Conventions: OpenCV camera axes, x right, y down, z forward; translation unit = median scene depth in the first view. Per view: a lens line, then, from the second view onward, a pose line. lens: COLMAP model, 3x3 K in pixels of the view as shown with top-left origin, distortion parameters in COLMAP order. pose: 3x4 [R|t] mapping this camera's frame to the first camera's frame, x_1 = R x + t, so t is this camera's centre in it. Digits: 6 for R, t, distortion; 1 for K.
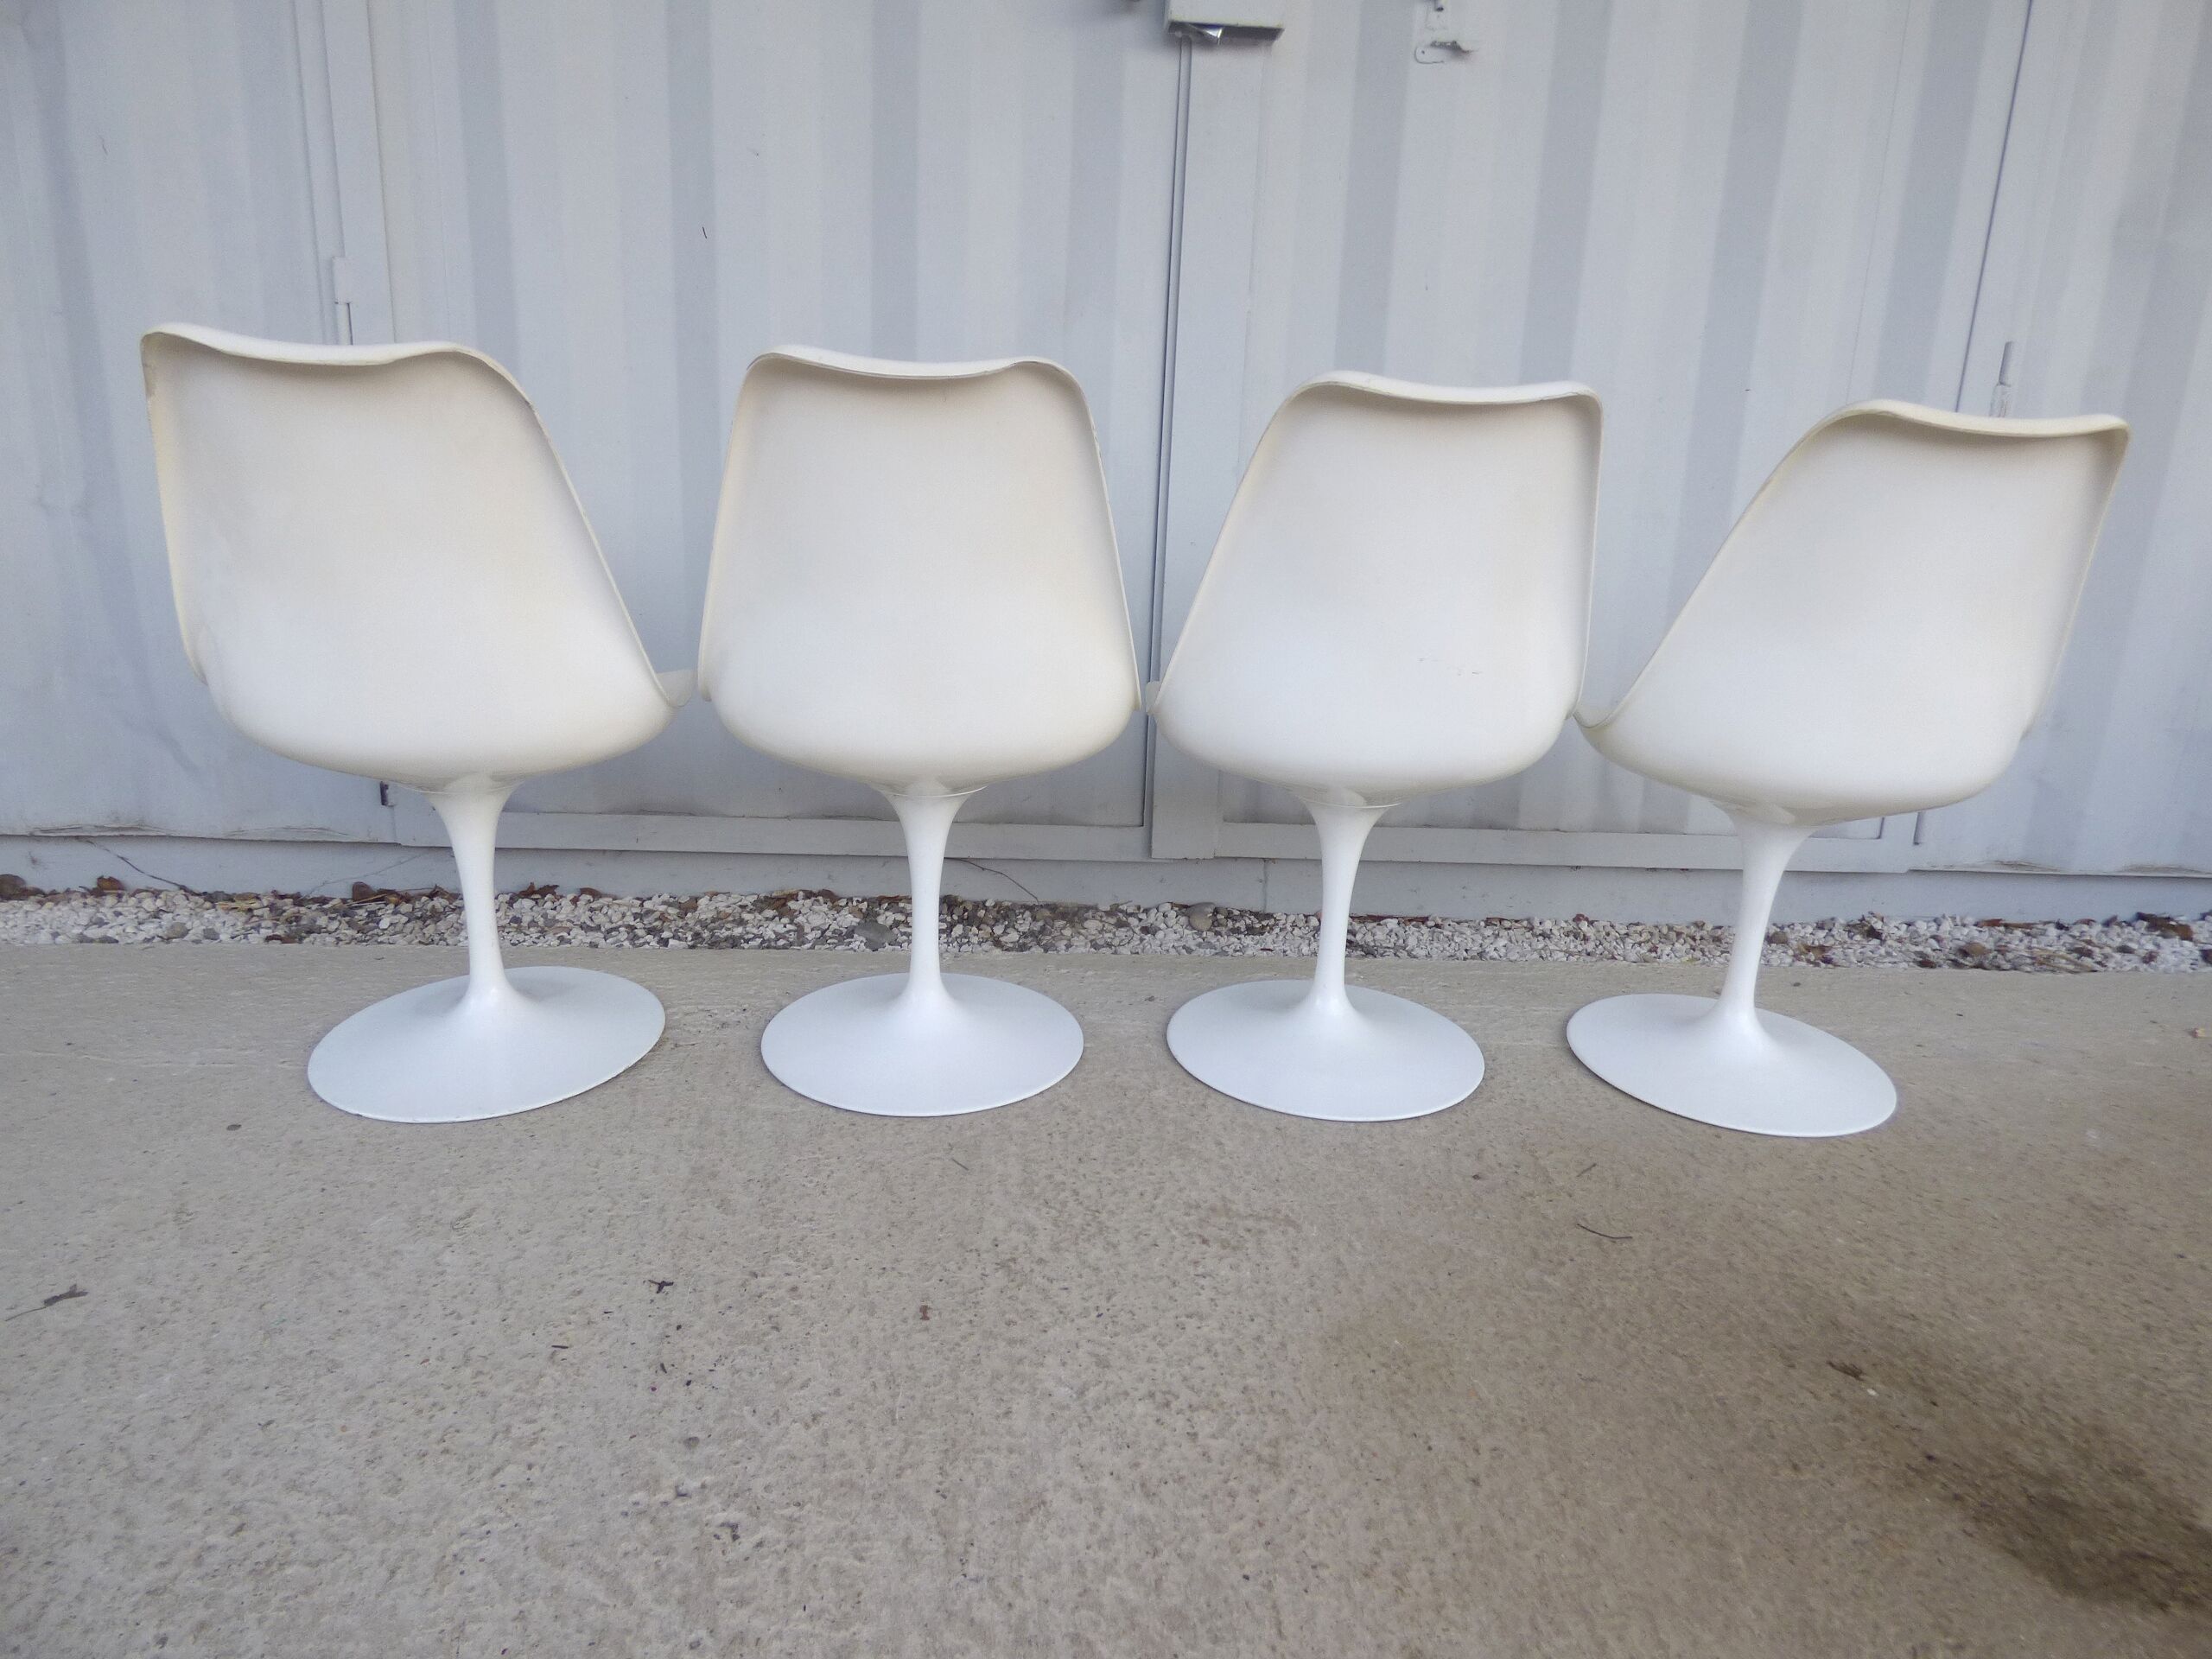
lens RADIAL K [[1331.5, 0, 1107.8], [0, 1331.5, 834.6], [0, 0, 1]] dist [-0.005521, -0.002906]
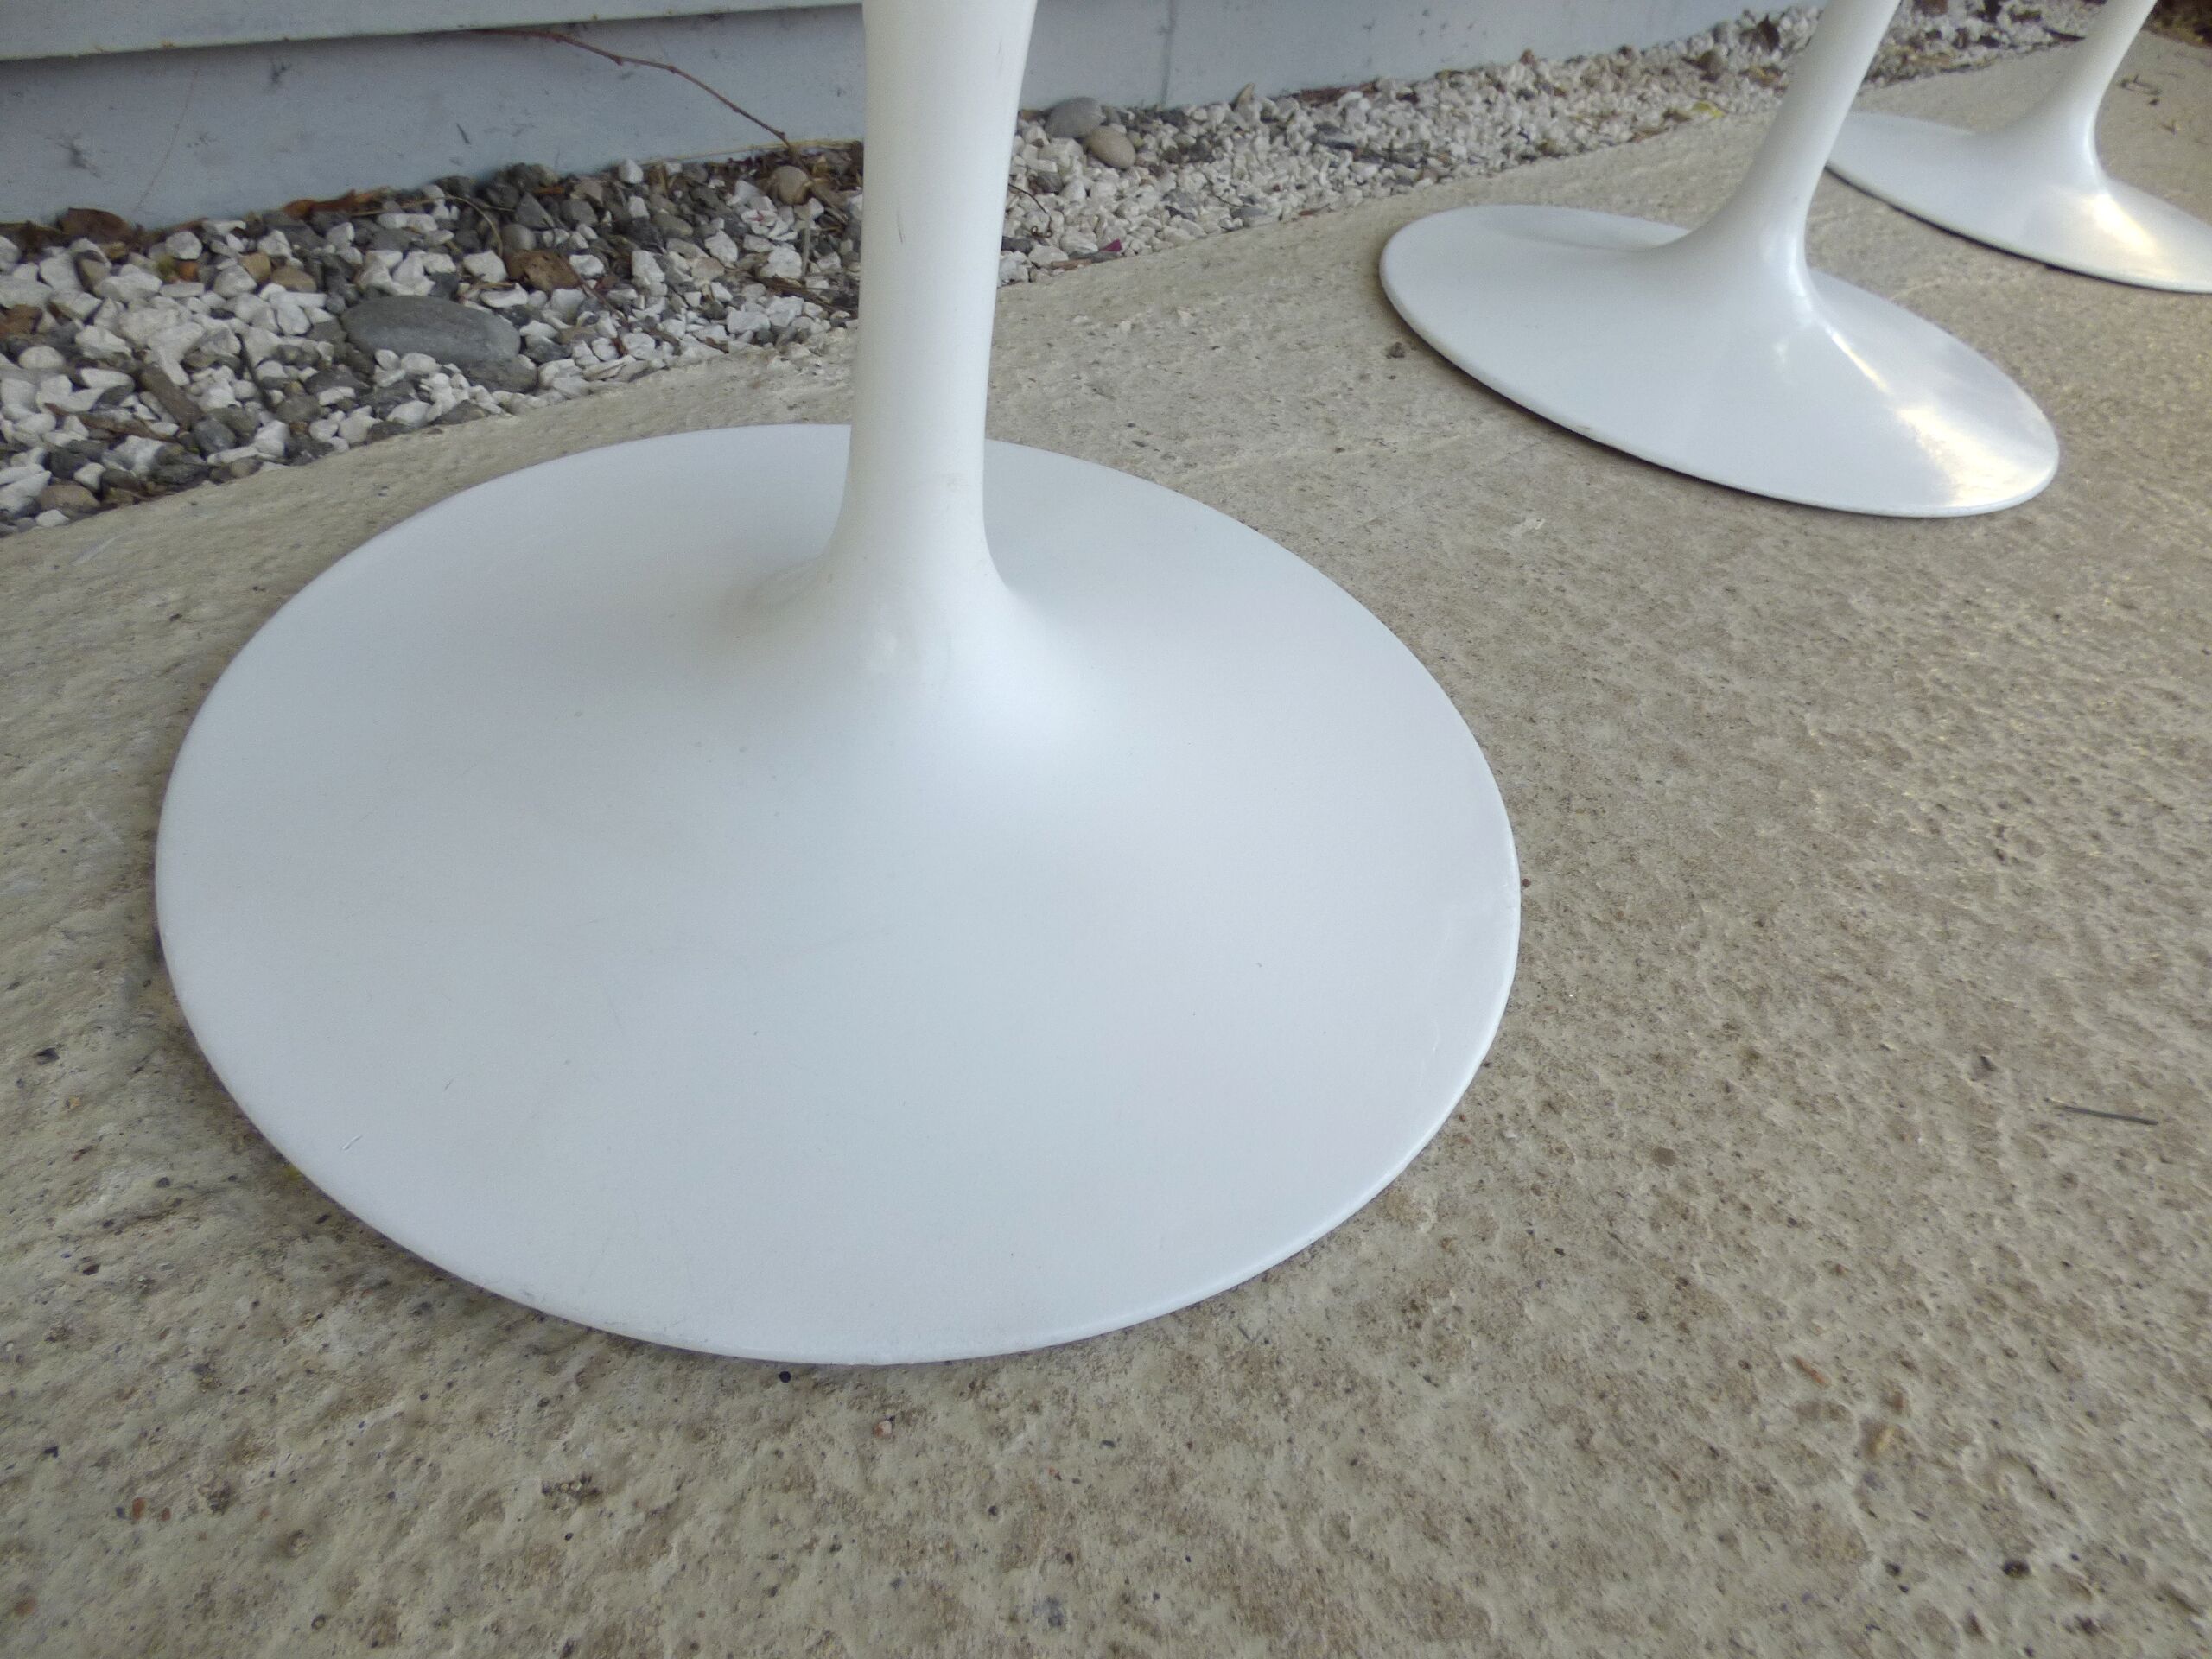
lens RADIAL K [[1331.5, 0, 1110.3], [0, 1331.5, 828.7], [0, 0, 1]] dist [-0.005521, -0.002906]
pose [[0.741101, -0.411448, 0.530546, -0.294591], [0.079963, 0.838684, 0.538716, 0.020939], [-0.666614, -0.356819, 0.654450, 0.737089]]
